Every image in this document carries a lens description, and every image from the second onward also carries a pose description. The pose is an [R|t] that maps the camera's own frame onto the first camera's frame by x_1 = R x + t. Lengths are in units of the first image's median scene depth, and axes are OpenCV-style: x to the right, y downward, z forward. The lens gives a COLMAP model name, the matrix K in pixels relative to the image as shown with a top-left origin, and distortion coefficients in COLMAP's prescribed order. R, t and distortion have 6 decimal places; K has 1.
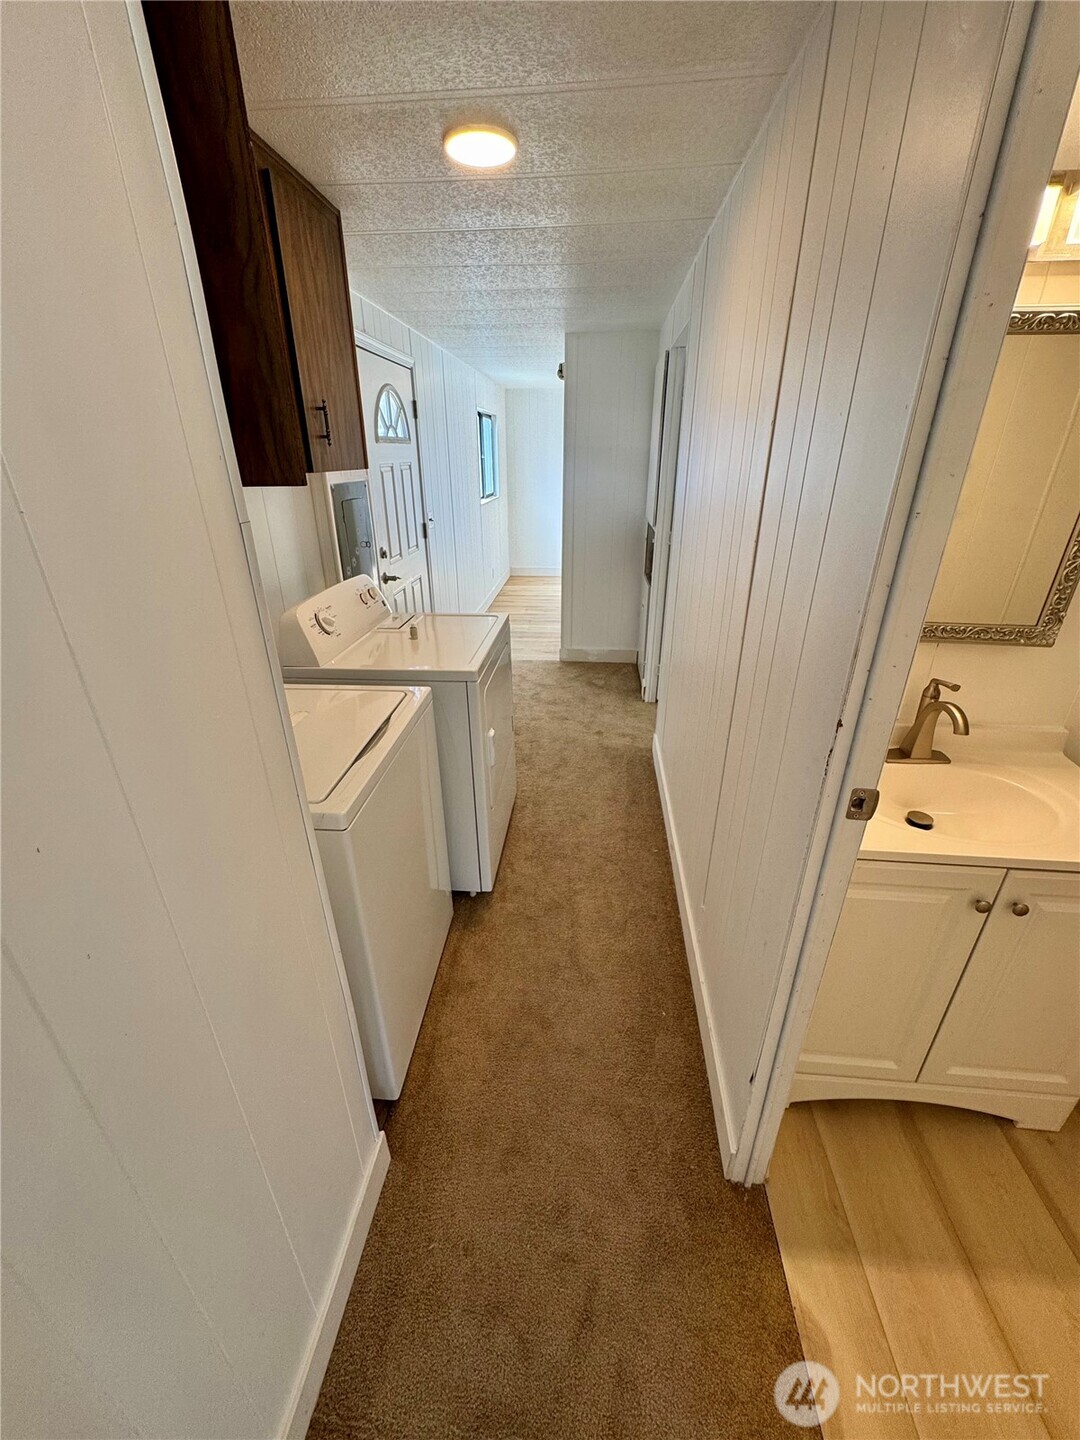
lens RADIAL K [[572.8, 0, 540.0], [0, 572.8, 720.0], [0, 0, 1]] dist [-0.002659, -0.000105]
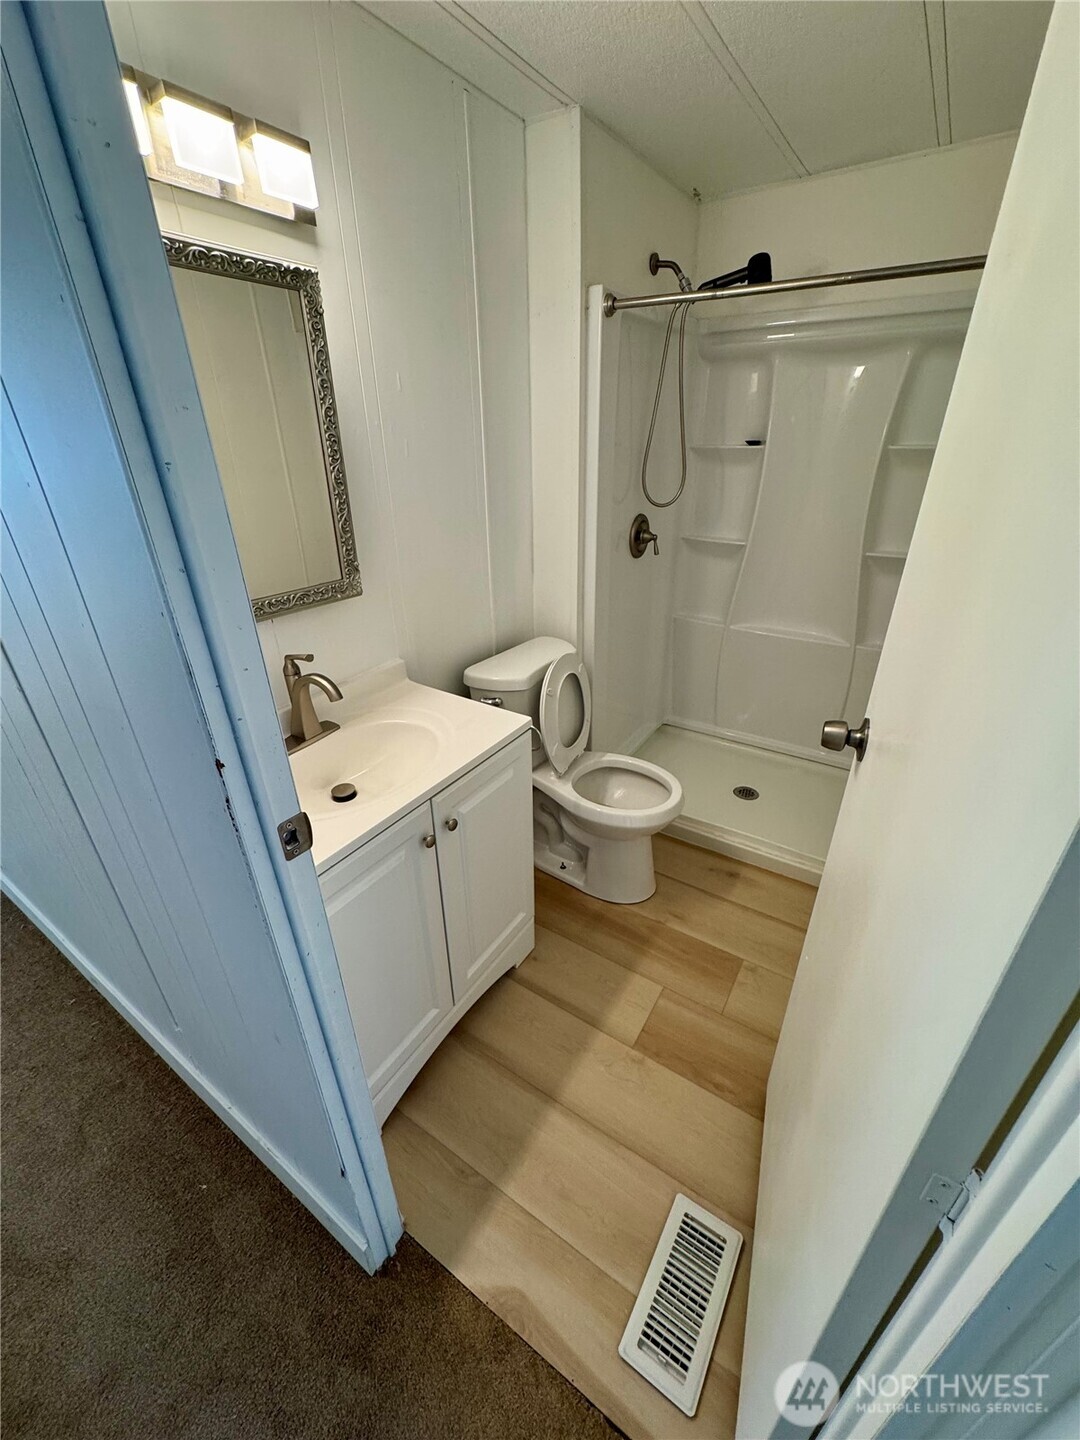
lens RADIAL K [[572.8, 0, 540.0], [0, 572.8, 720.0], [0, 0, 1]] dist [-0.002659, -0.000105]
pose [[0.466343, -0.400398, 0.788800, 0.105081], [0.381853, 0.895458, 0.228784, -0.034886], [-0.797942, 0.194514, 0.570484, 0.160996]]
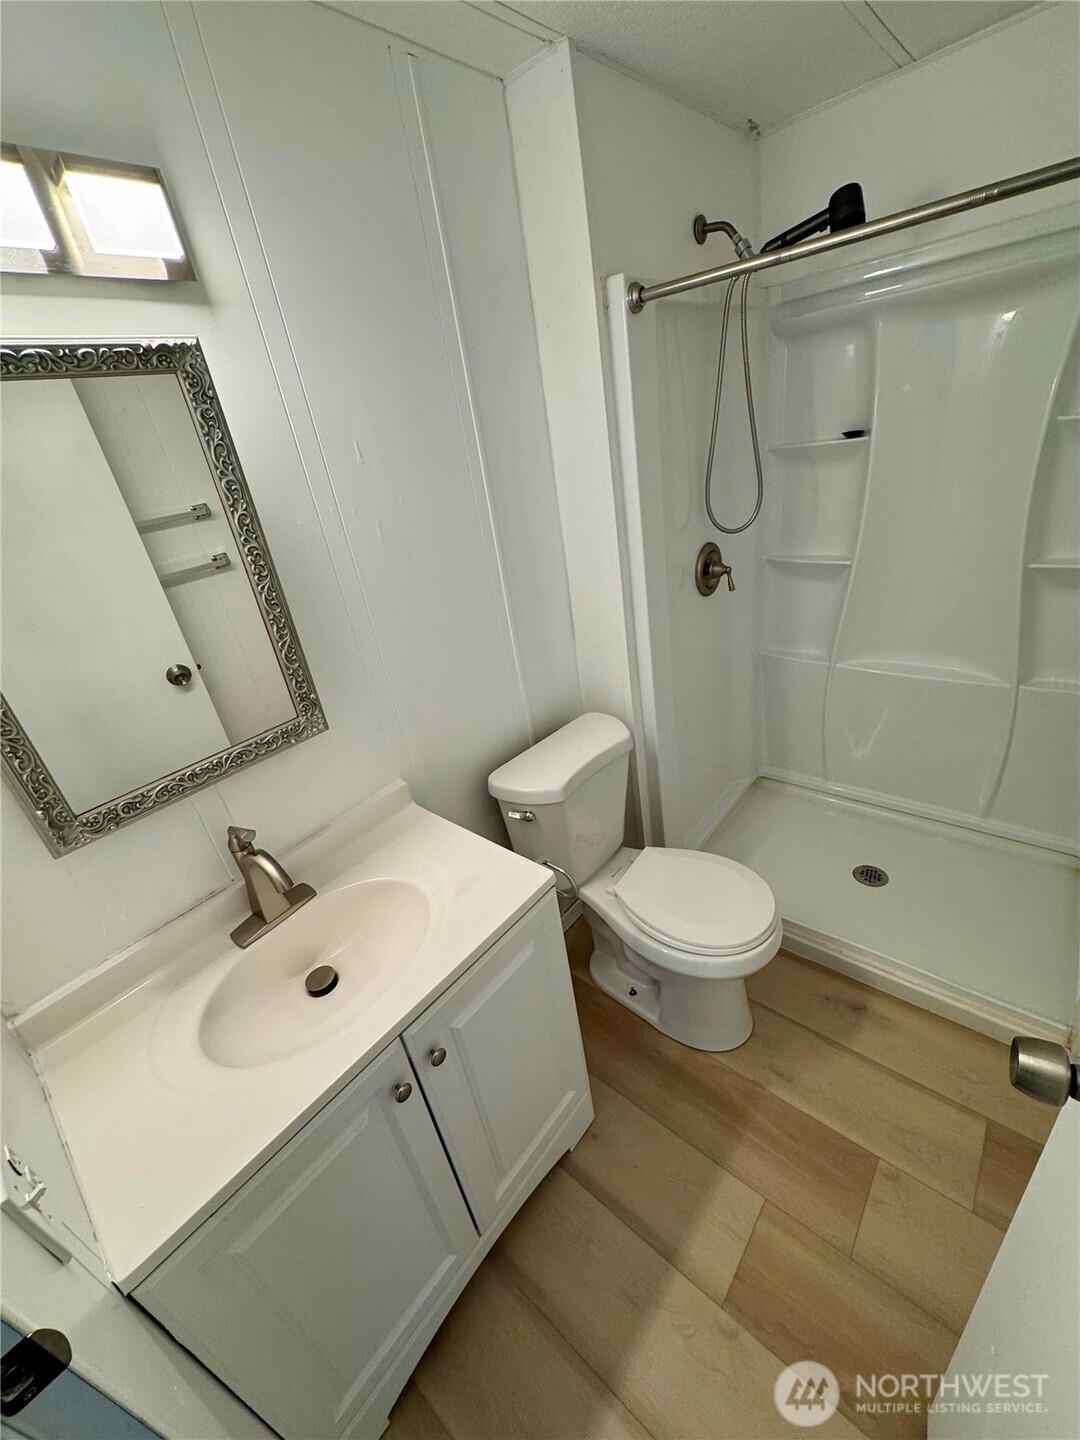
lens RADIAL K [[572.8, 0, 540.0], [0, 572.8, 720.0], [0, 0, 1]] dist [-0.002659, -0.000105]
pose [[0.570326, -0.439880, 0.693710, 0.487738], [0.470770, 0.867107, 0.162792, -0.130141], [-0.673130, 0.233733, 0.701616, 0.183605]]
